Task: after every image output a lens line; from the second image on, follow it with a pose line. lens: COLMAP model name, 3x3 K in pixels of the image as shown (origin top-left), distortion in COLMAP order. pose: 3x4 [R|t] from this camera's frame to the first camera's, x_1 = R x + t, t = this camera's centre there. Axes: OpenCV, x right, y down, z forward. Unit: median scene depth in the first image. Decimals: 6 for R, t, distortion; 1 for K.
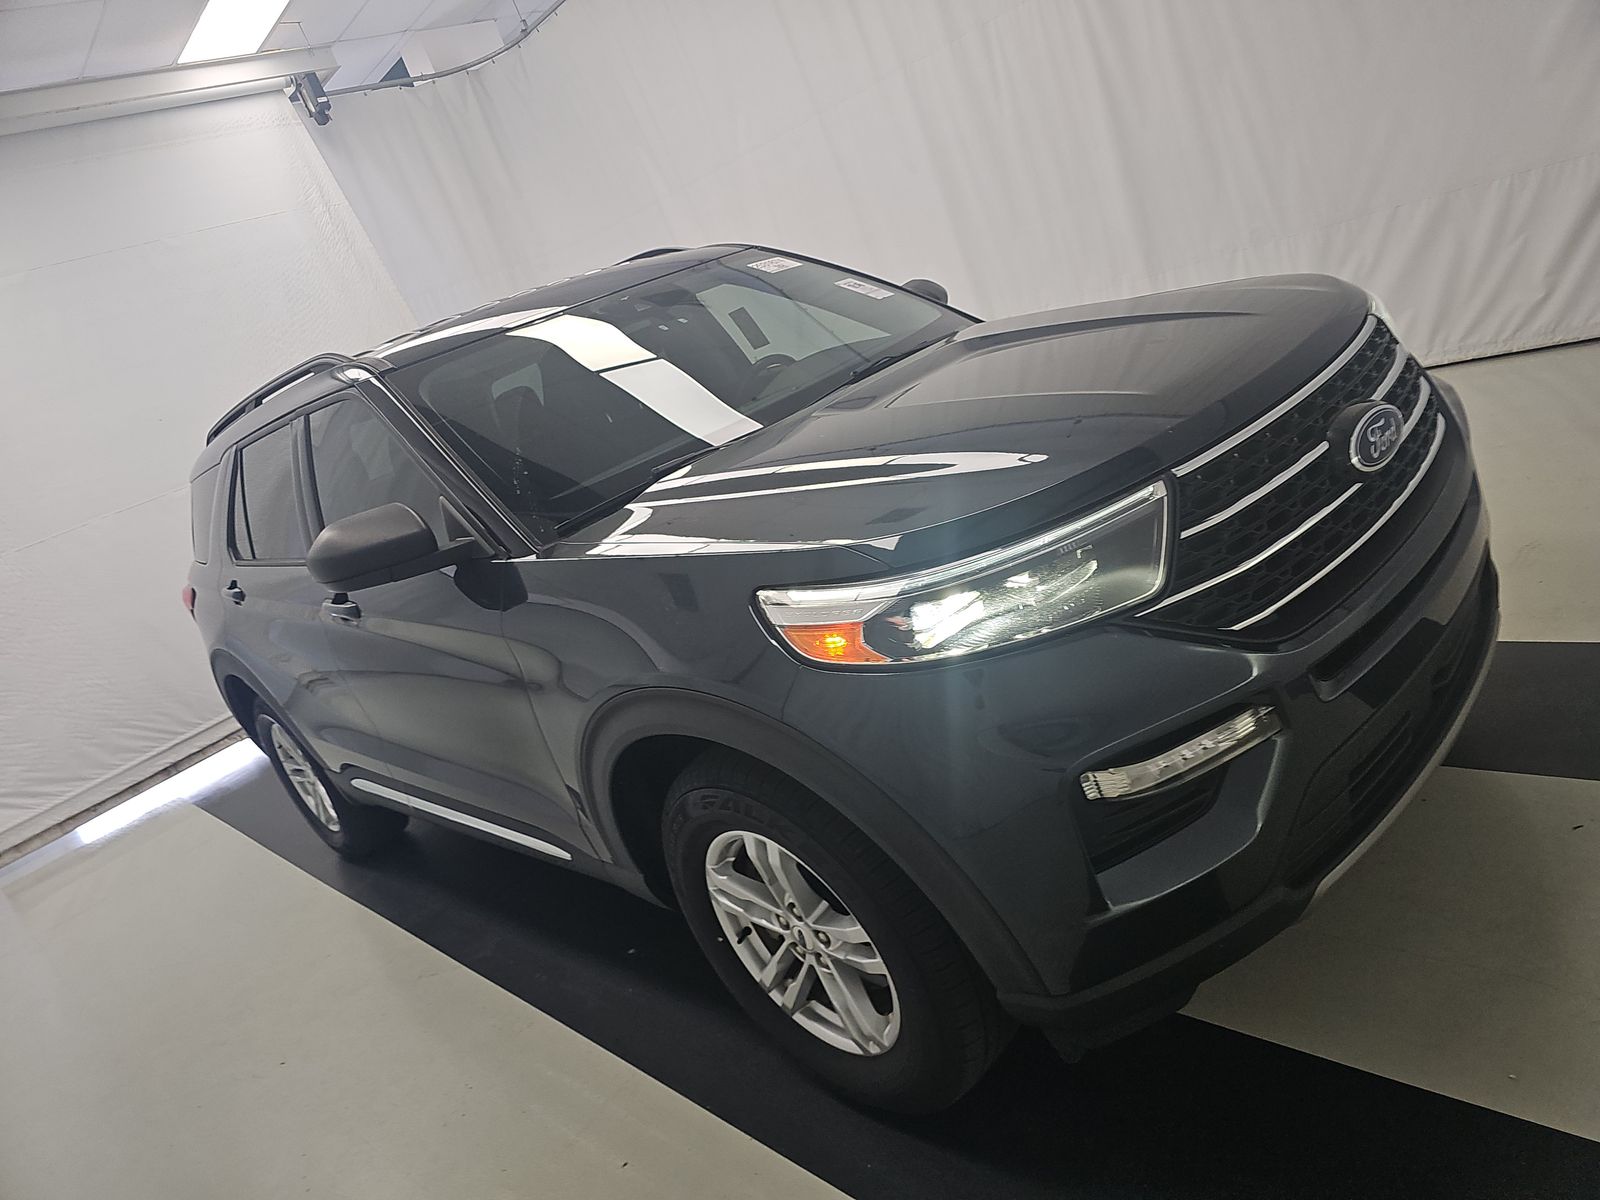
lens RADIAL K [[1075.4, 0, 799.3], [0, 1075.4, 597.7], [0, 0, 1]] dist [0.005306, -0.002301]
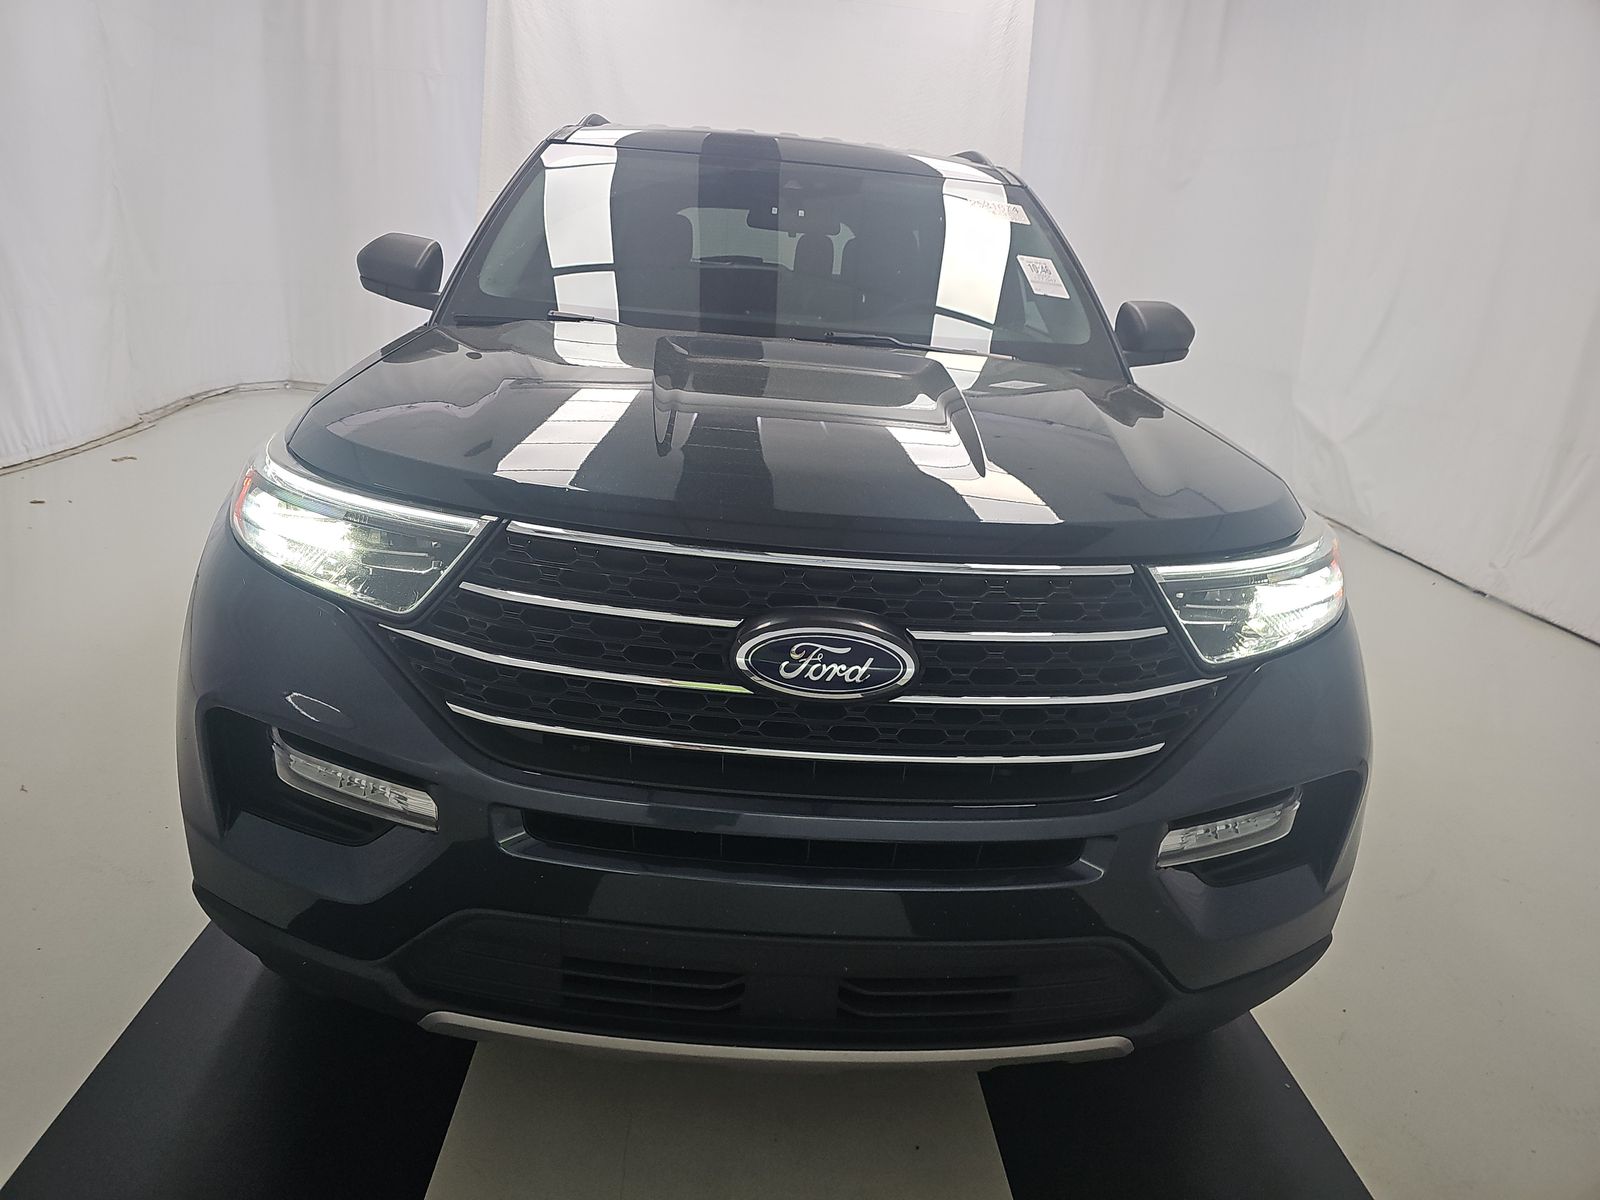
lens RADIAL K [[1075.4, 0, 799.7], [0, 1075.4, 602.4], [0, 0, 1]] dist [0.005306, -0.002301]
pose [[0.673892, 0.577858, -0.460380, 0.932171], [-0.517055, 0.813959, 0.264811, -0.409855], [0.527753, 0.059588, 0.847305, 0.403358]]
